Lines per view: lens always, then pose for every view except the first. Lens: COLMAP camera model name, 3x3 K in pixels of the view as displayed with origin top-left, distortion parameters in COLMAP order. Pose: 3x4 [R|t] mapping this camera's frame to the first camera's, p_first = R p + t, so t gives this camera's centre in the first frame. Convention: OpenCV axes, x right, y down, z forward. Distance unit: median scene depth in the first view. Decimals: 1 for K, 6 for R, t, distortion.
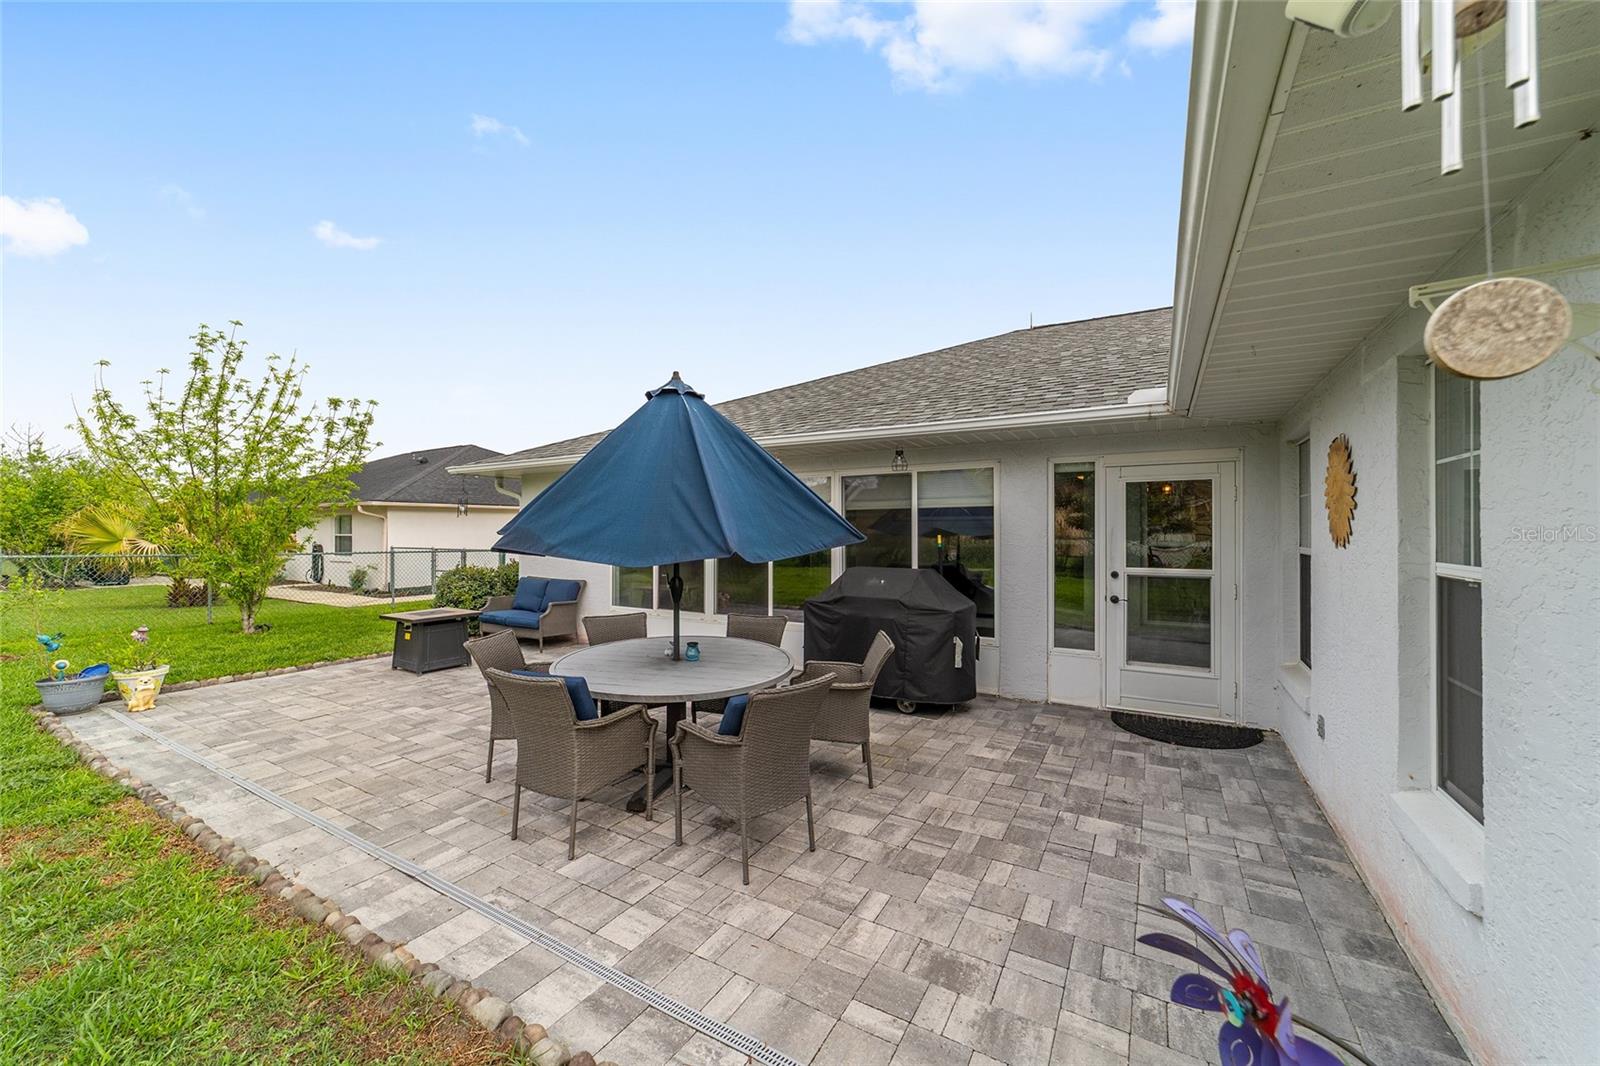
lens RADIAL K [[611.4, 0, 800.0], [0, 611.4, 533.0], [0, 0, 1]] dist [-0.014111, 0.006997]
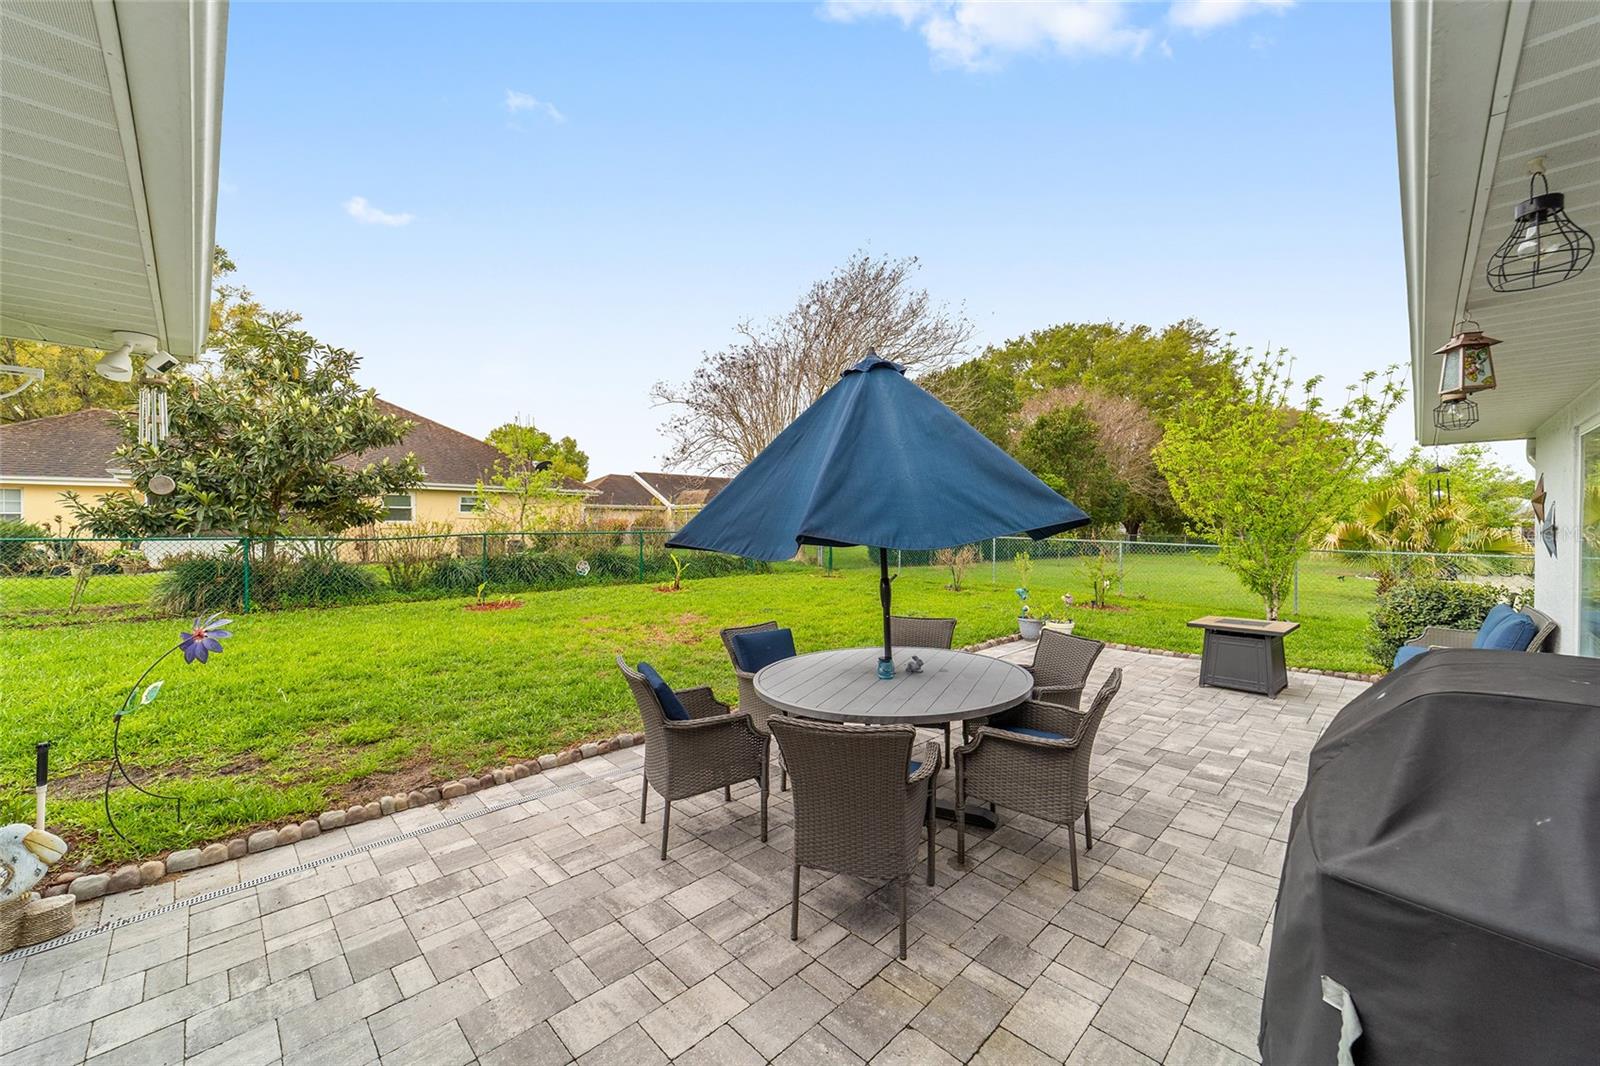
lens RADIAL K [[618.5, 0, 800.0], [0, 618.5, 533.0], [0, 0, 1]] dist [-0.013333, 0.000052]
pose [[-0.263152, 0.008582, -0.964716, 0.569412], [-0.005388, 0.999932, 0.010365, 0.001901], [0.964739, 0.007925, -0.263088, 0.934059]]
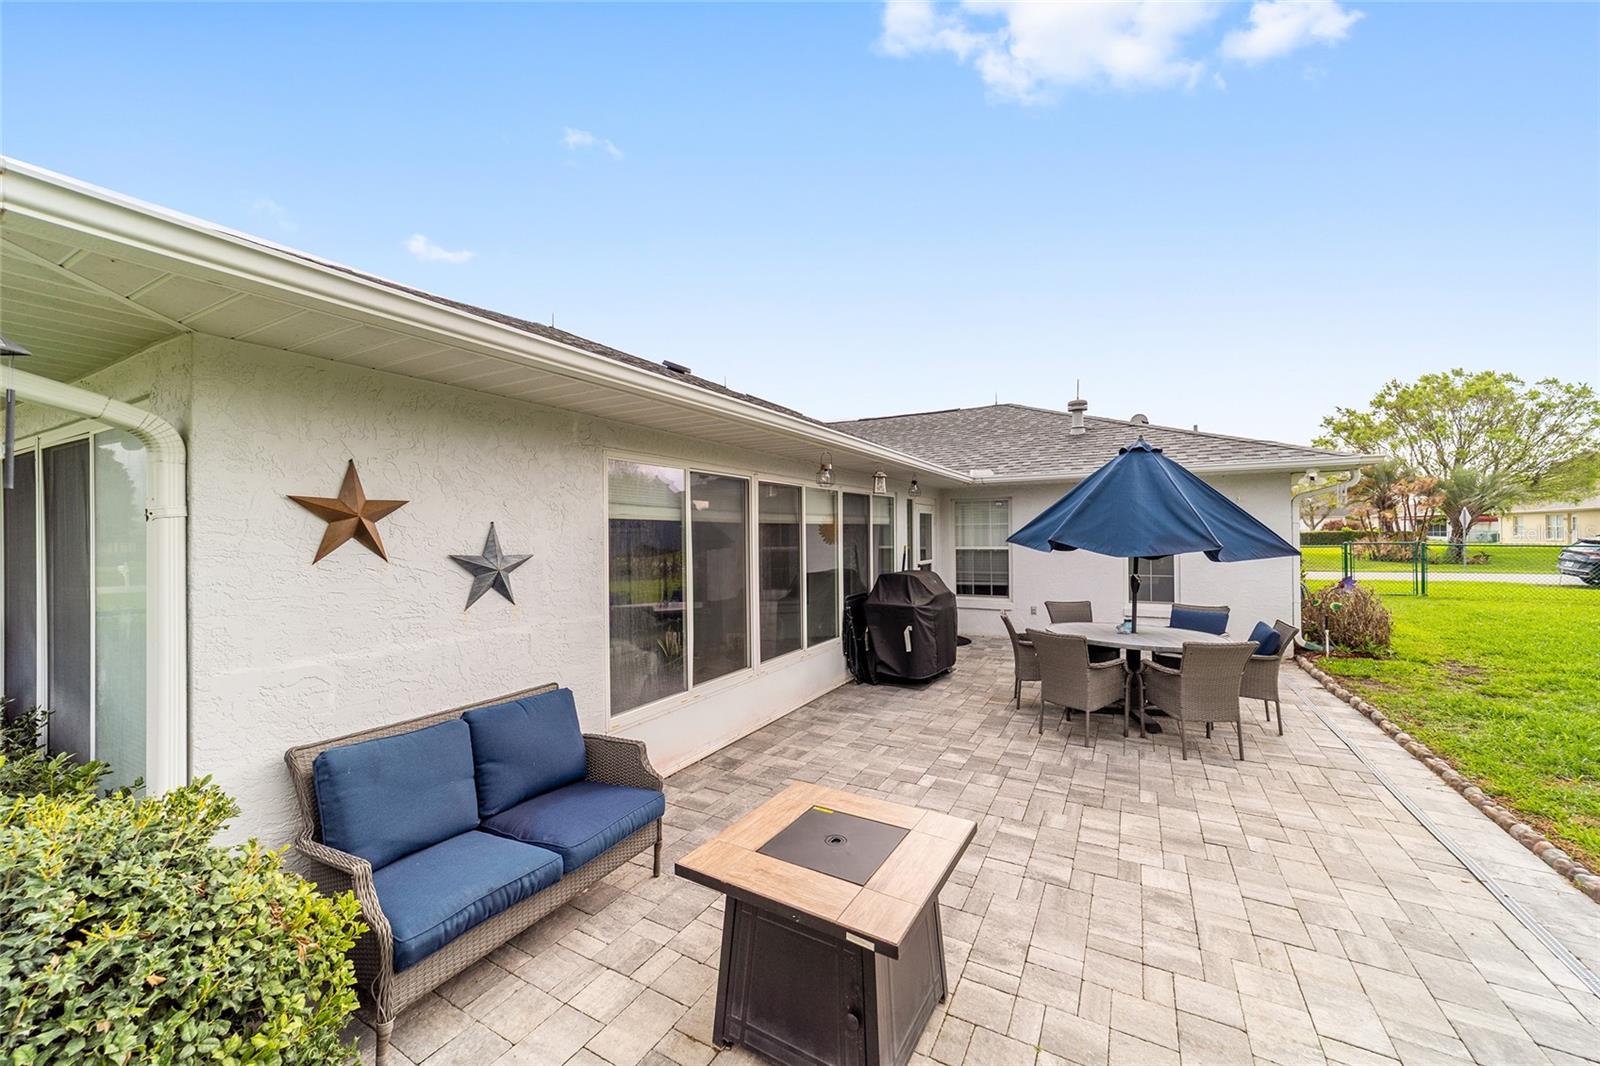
lens RADIAL K [[611.4, 0, 800.0], [0, 611.4, 533.0], [0, 0, 1]] dist [-0.014111, 0.006997]
pose [[-0.024500, 0.001081, 0.999699, -1.349132], [0.018570, 0.999827, -0.000626, -0.028047], [-0.999527, 0.018549, -0.024515, 1.523996]]
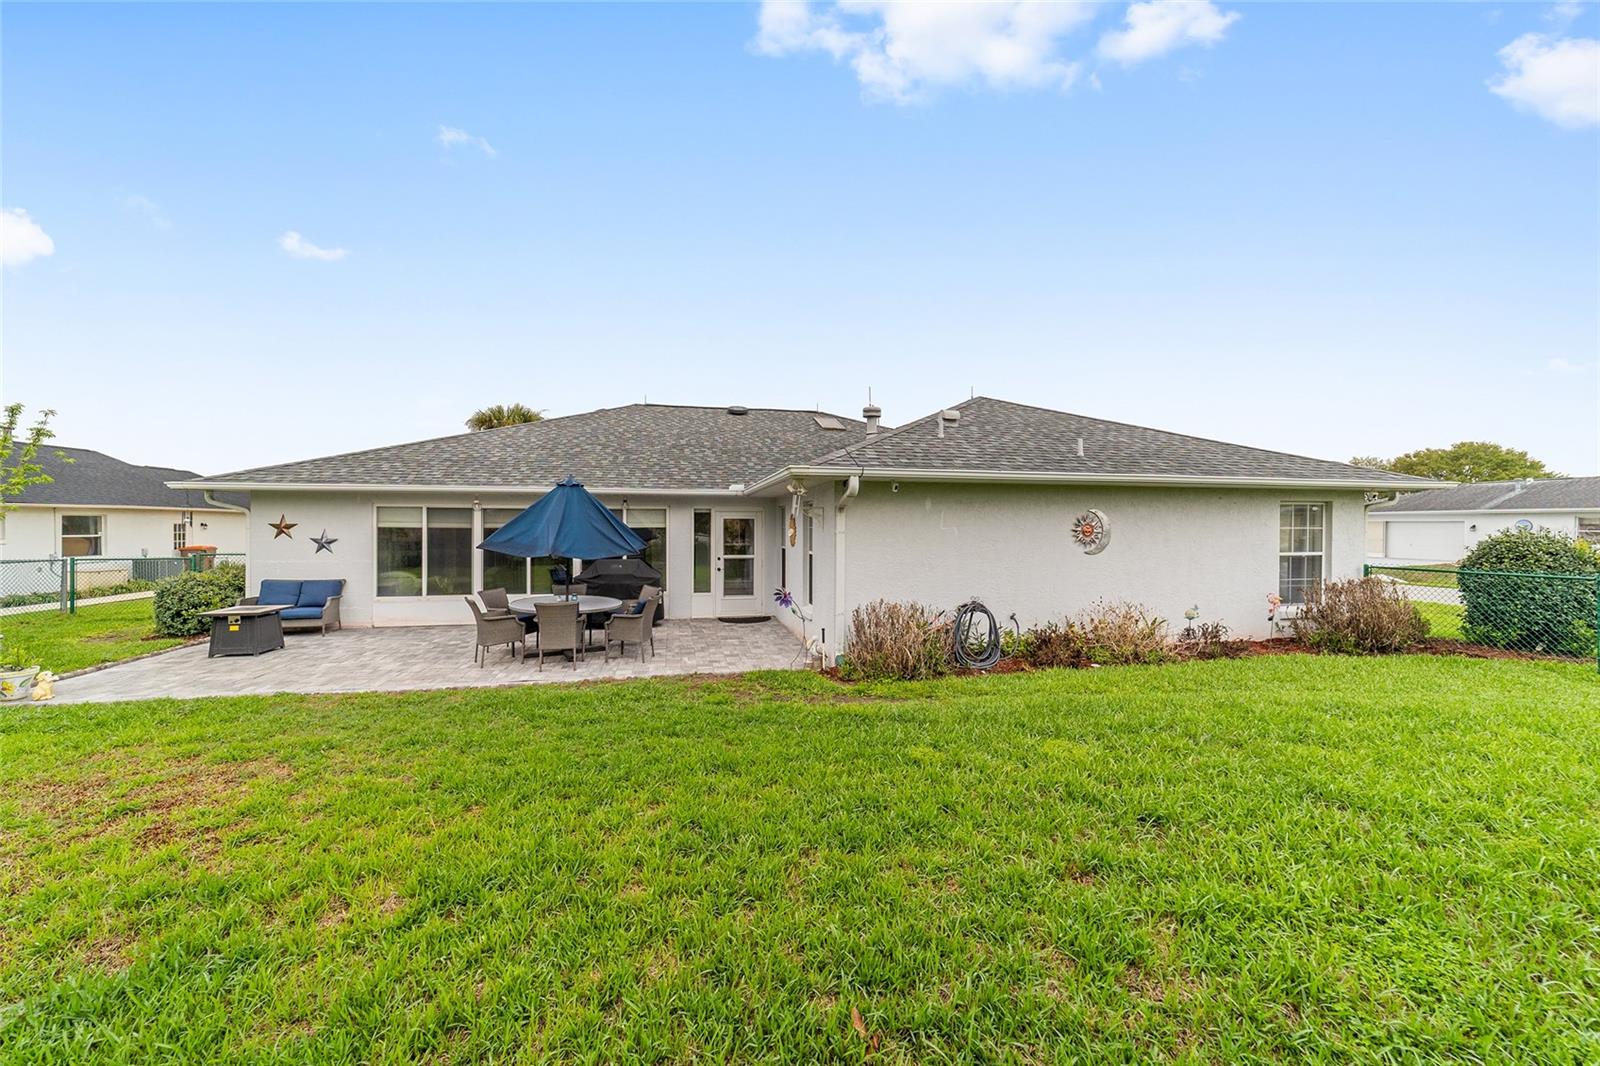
lens RADIAL K [[611.4, 0, 800.0], [0, 611.4, 533.0], [0, 0, 1]] dist [-0.014111, 0.006997]
pose [[0.746331, -0.006872, 0.665540, -0.873307], [-0.001099, 0.999933, 0.011557, -0.059510], [-0.665574, -0.009357, 0.746273, -1.020256]]
